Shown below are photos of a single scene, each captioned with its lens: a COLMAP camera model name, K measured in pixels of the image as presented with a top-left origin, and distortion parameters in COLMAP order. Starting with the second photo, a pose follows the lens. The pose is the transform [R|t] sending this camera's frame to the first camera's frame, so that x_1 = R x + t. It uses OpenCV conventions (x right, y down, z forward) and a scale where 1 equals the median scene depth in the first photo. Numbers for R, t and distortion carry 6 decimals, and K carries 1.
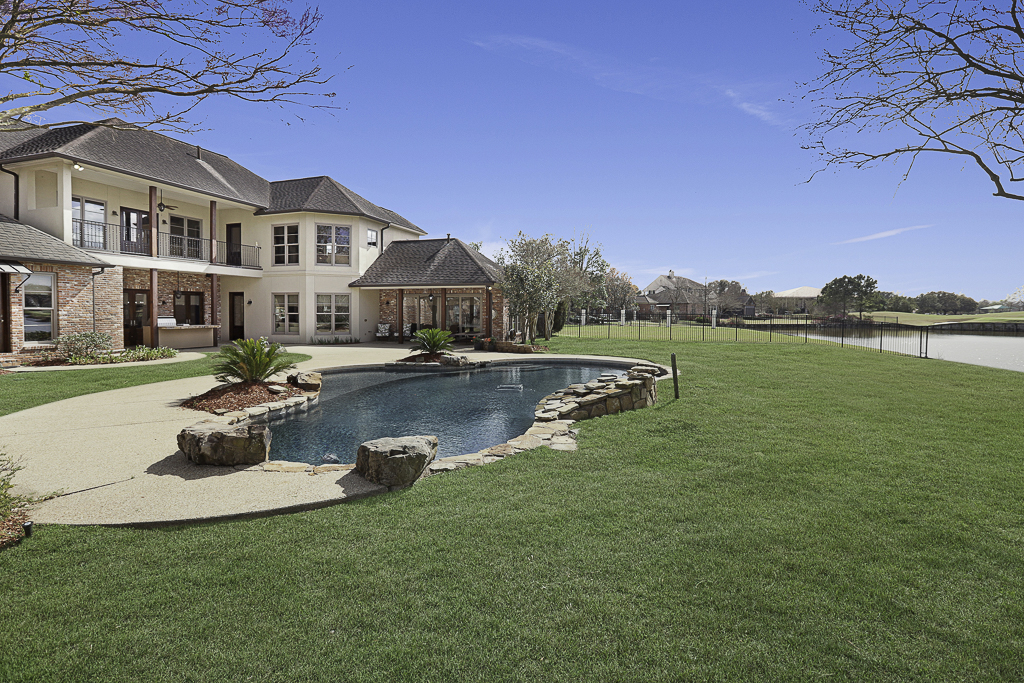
lens RADIAL K [[500.0, 0, 512.6], [0, 500.0, 337.6], [0, 0, 1]] dist [-0.032300, 0.000339]
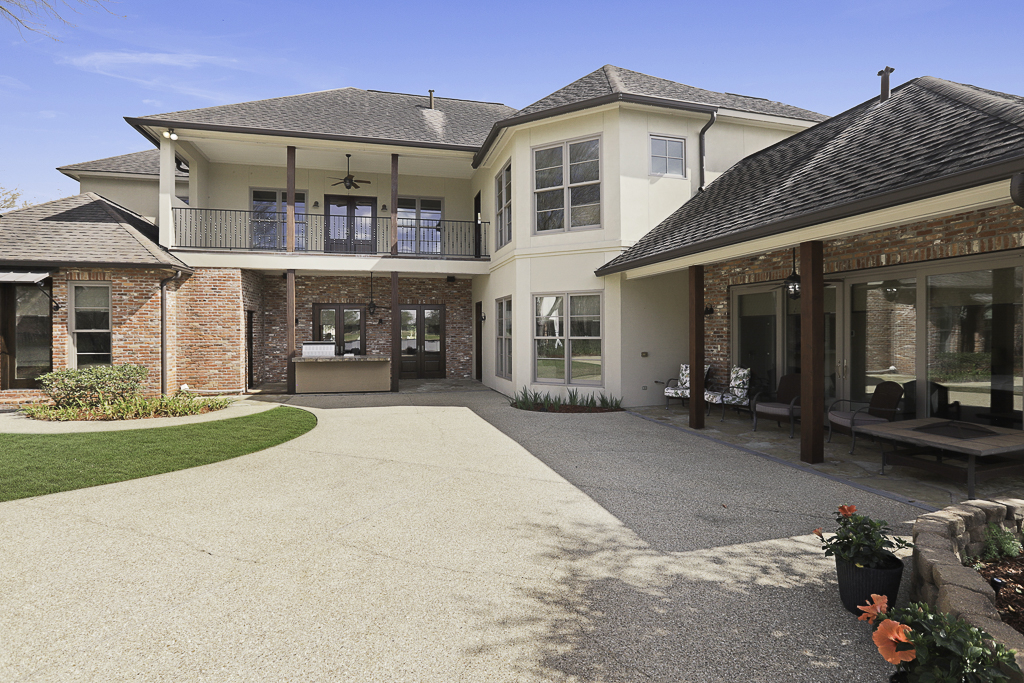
lens RADIAL K [[500.0, 0, 512.6], [0, 500.0, 337.6], [0, 0, 1]] dist [-0.032300, 0.000339]
pose [[0.550107, -0.000789, -0.835094, -0.009722], [-0.038604, 0.998906, -0.026374, -0.035135], [0.834201, 0.046747, 0.549475, 0.719440]]
